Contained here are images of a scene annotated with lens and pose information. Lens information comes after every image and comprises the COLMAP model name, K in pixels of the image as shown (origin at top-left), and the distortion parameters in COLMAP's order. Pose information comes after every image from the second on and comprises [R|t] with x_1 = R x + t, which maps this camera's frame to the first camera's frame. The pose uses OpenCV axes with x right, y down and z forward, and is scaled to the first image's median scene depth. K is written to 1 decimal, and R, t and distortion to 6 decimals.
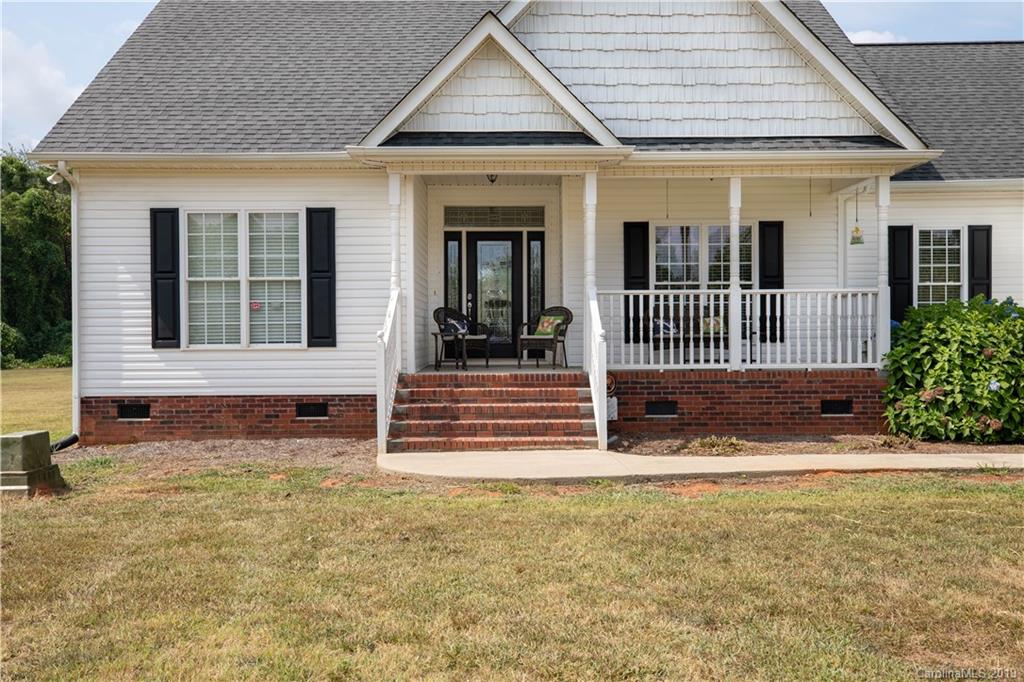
lens RADIAL K [[972.4, 0, 507.7], [0, 972.4, 338.2], [0, 0, 1]] dist [0.045693, 0.000000]
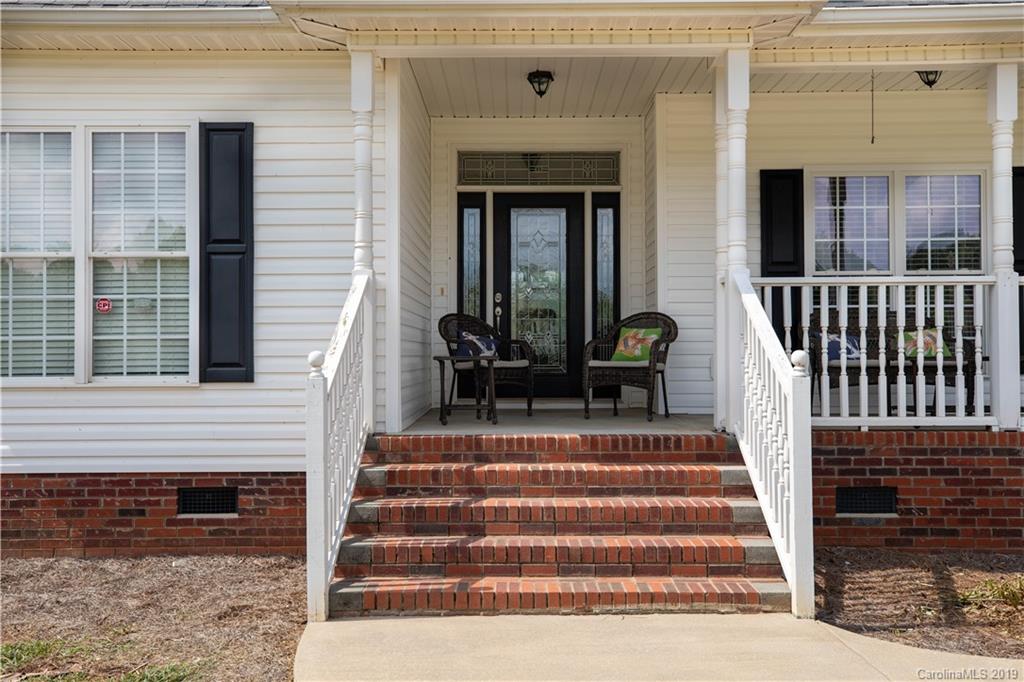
lens RADIAL K [[972.4, 0, 508.9], [0, 972.4, 338.9], [0, 0, 1]] dist [0.045693, 0.000000]
pose [[0.999889, 0.001994, -0.014773, -0.028142], [-0.002340, 0.999723, -0.023428, -0.002610], [0.014722, 0.023460, 0.999616, 0.465749]]
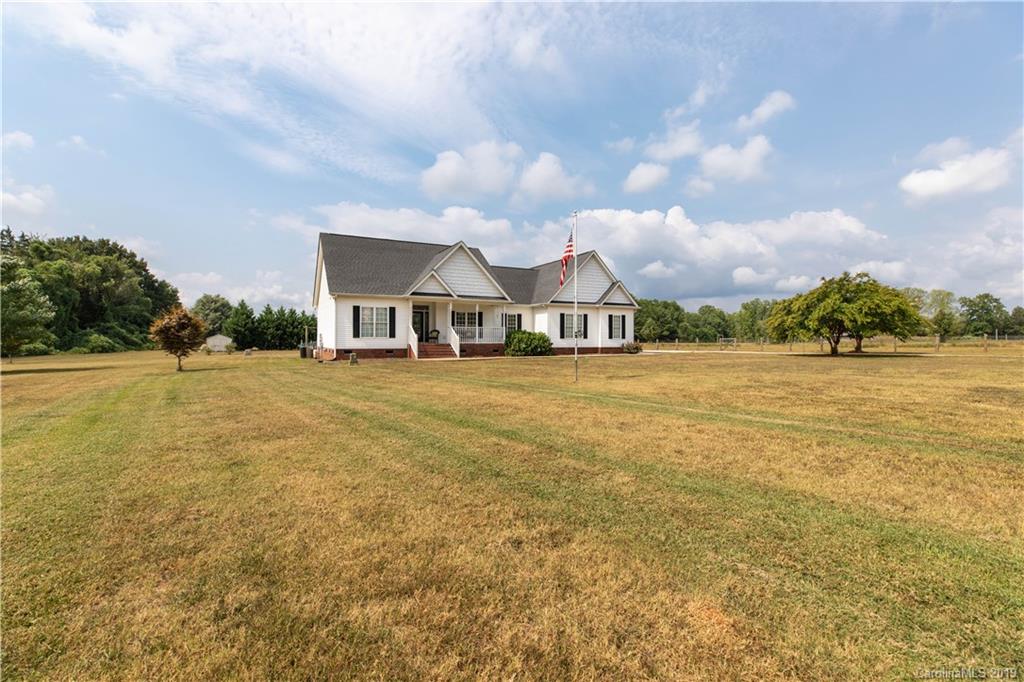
lens RADIAL K [[461.5, 0, 507.8], [0, 461.5, 313.5], [0, 0, 1]] dist [0.004776, -0.001900]
pose [[0.897966, 0.033164, 0.438813, -0.648162], [-0.004774, 0.997832, -0.065644, 0.033955], [-0.440039, 0.056851, 0.896177, -1.149153]]
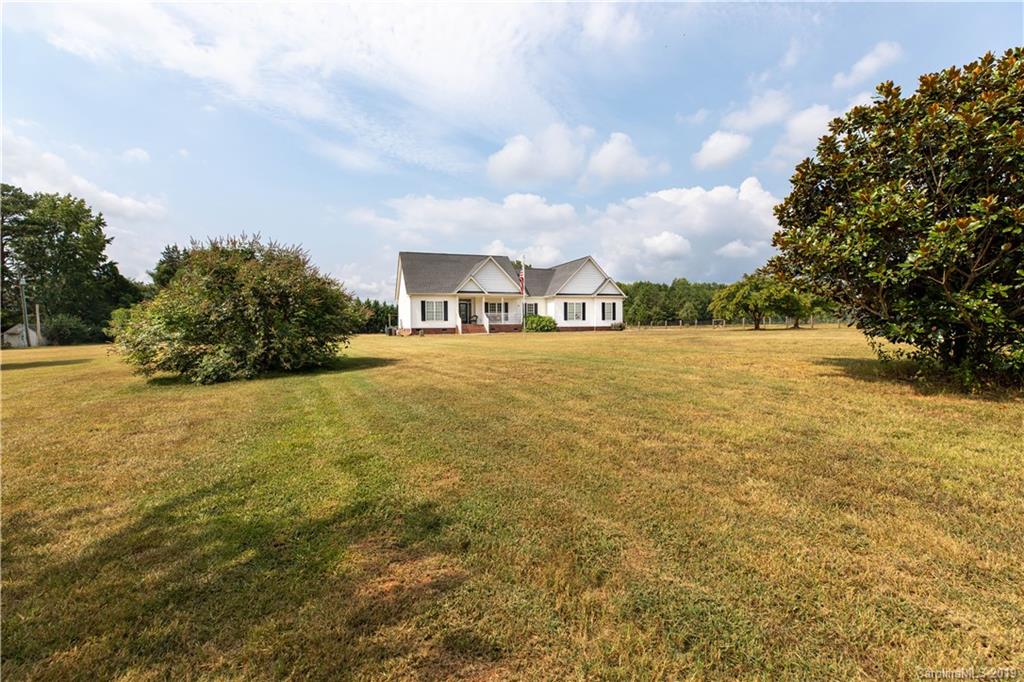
lens RADIAL K [[461.5, 0, 512.4], [0, 461.5, 337.3], [0, 0, 1]] dist [0.004776, -0.001900]
pose [[0.949124, -0.010431, 0.314729, -0.777530], [0.005117, 0.999830, 0.017705, 0.070546], [-0.314860, -0.015194, 0.949016, -2.277017]]
